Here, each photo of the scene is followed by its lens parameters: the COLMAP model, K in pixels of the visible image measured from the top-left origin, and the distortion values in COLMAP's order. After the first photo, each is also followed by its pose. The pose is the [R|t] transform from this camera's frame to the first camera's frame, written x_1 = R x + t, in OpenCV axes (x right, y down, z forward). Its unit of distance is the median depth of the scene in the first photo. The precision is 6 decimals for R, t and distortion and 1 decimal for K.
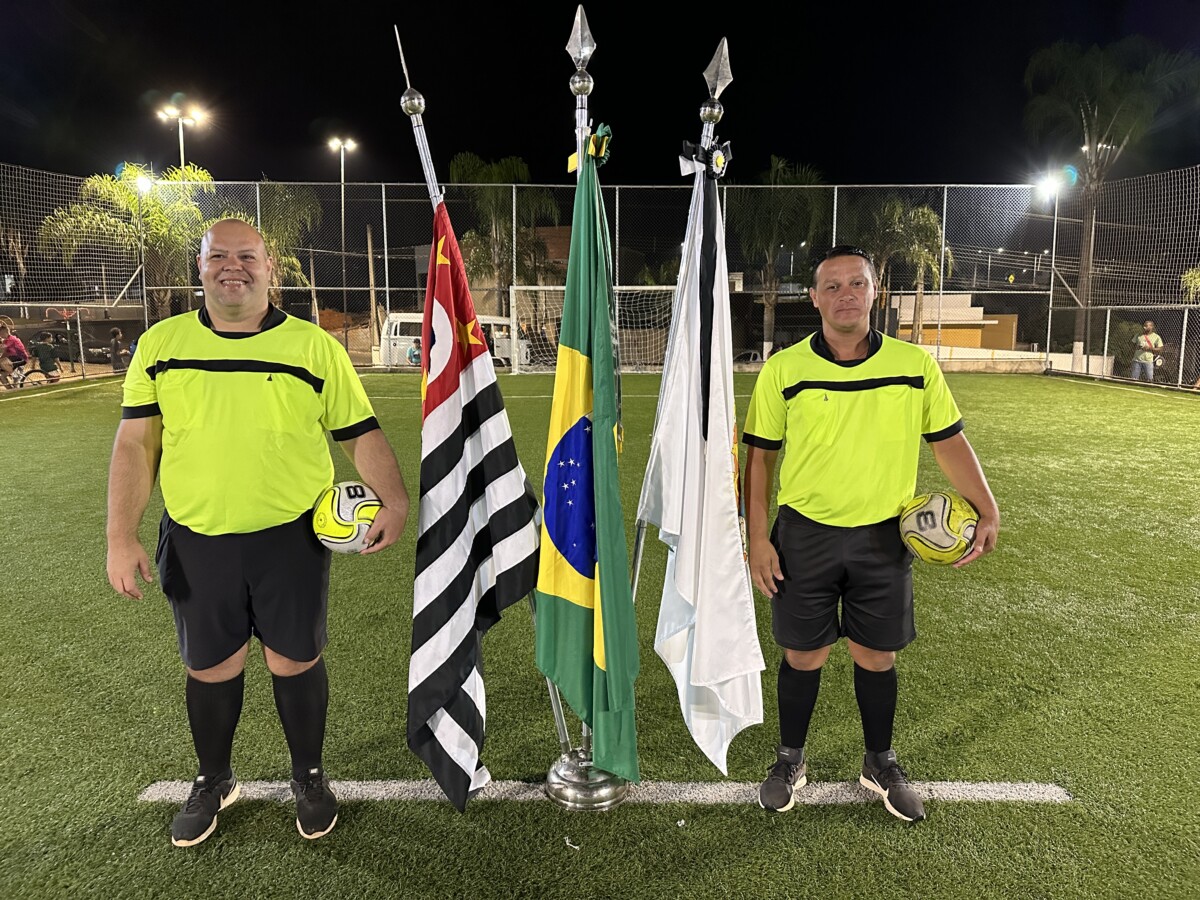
lens RADIAL K [[831.7, 0, 599.3], [0, 831.7, 443.6], [0, 0, 1]] dist [0.066707, -0.075570]
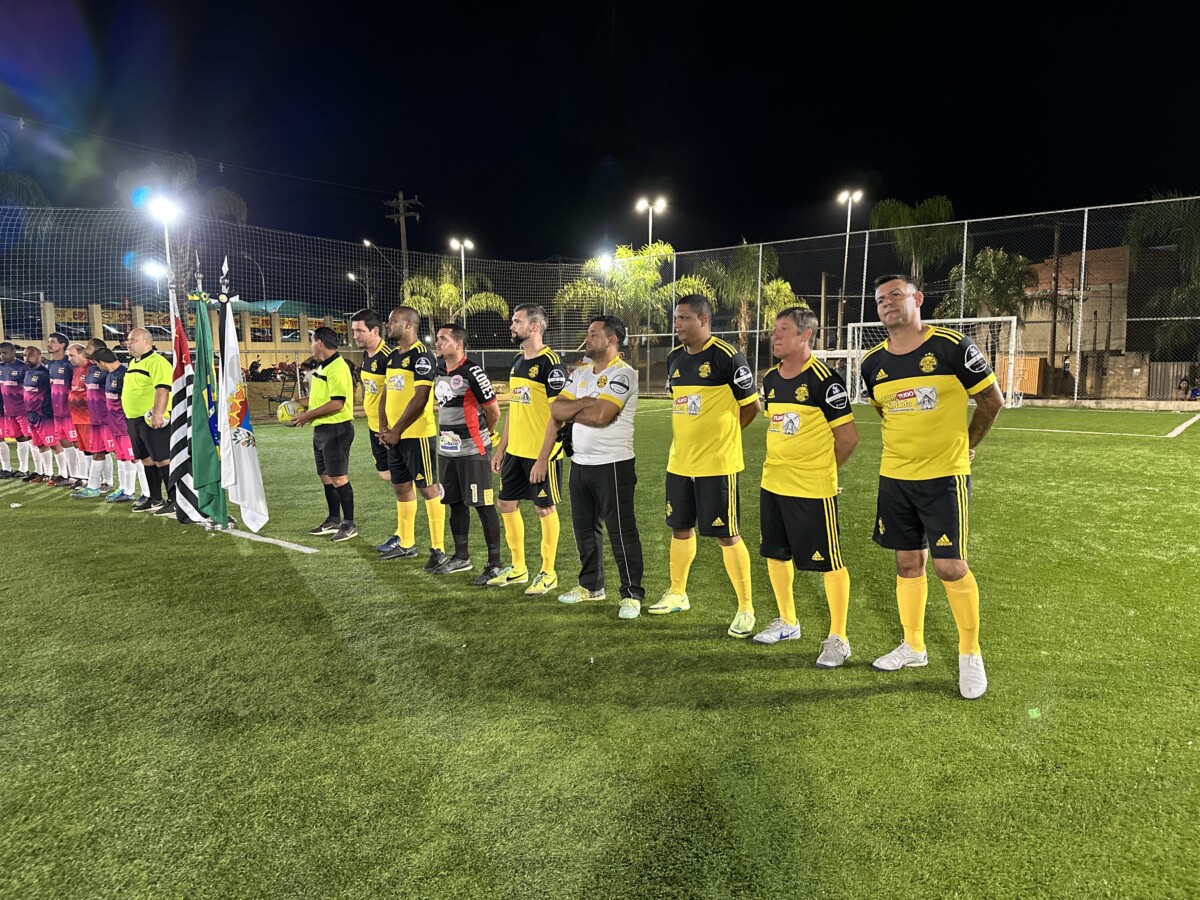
lens RADIAL K [[831.7, 0, 607.4], [0, 831.7, 468.2], [0, 0, 1]] dist [0.066707, -0.075570]
pose [[0.763986, 0.073861, -0.640991, 0.341920], [-0.084194, 0.996344, 0.014460, 0.009930], [0.639716, 0.042921, 0.767412, -0.038499]]
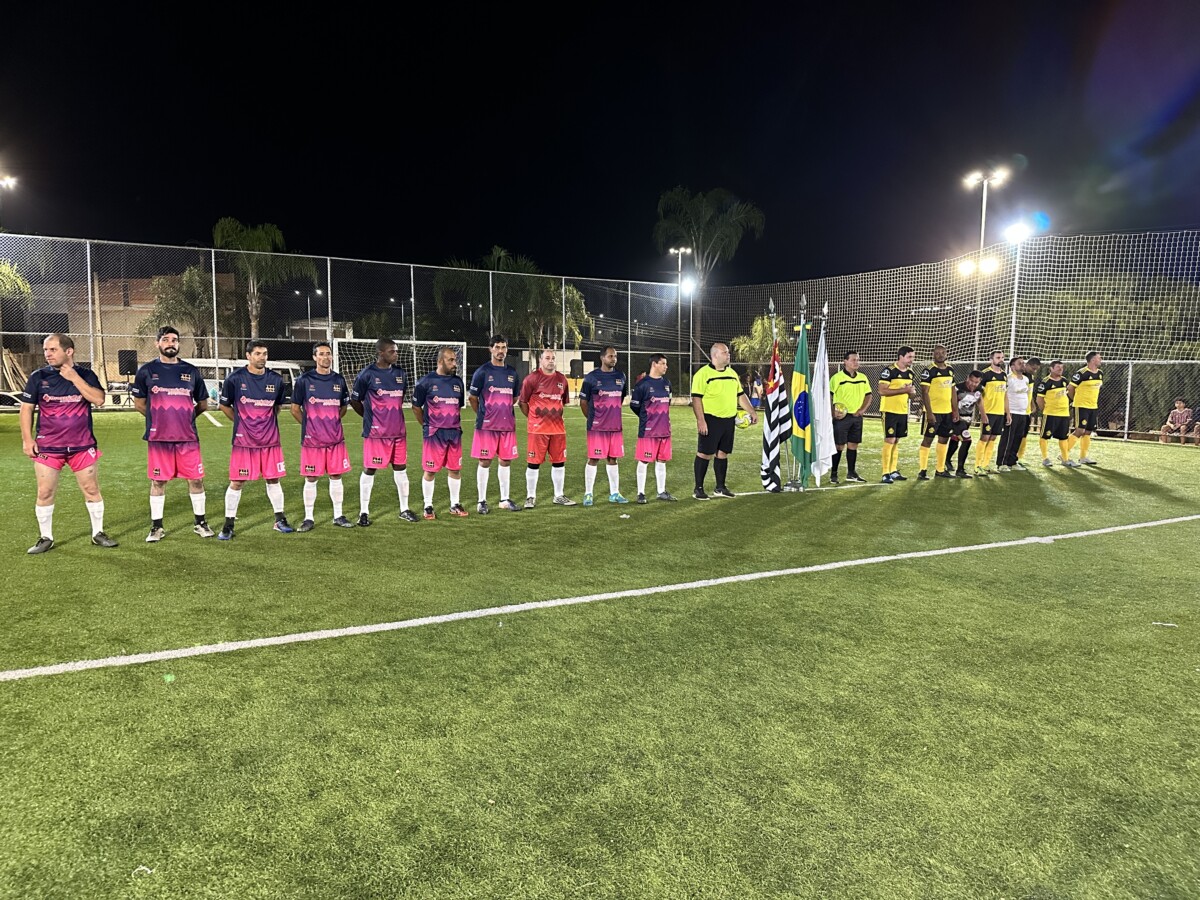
lens RADIAL K [[831.7, 0, 595.4], [0, 831.7, 455.0], [0, 0, 1]] dist [0.066707, -0.075570]
pose [[0.882969, -0.039299, 0.467783, -0.323560], [0.060405, 0.997717, -0.030198, 0.039119], [-0.465529, 0.054921, 0.883327, -0.241583]]
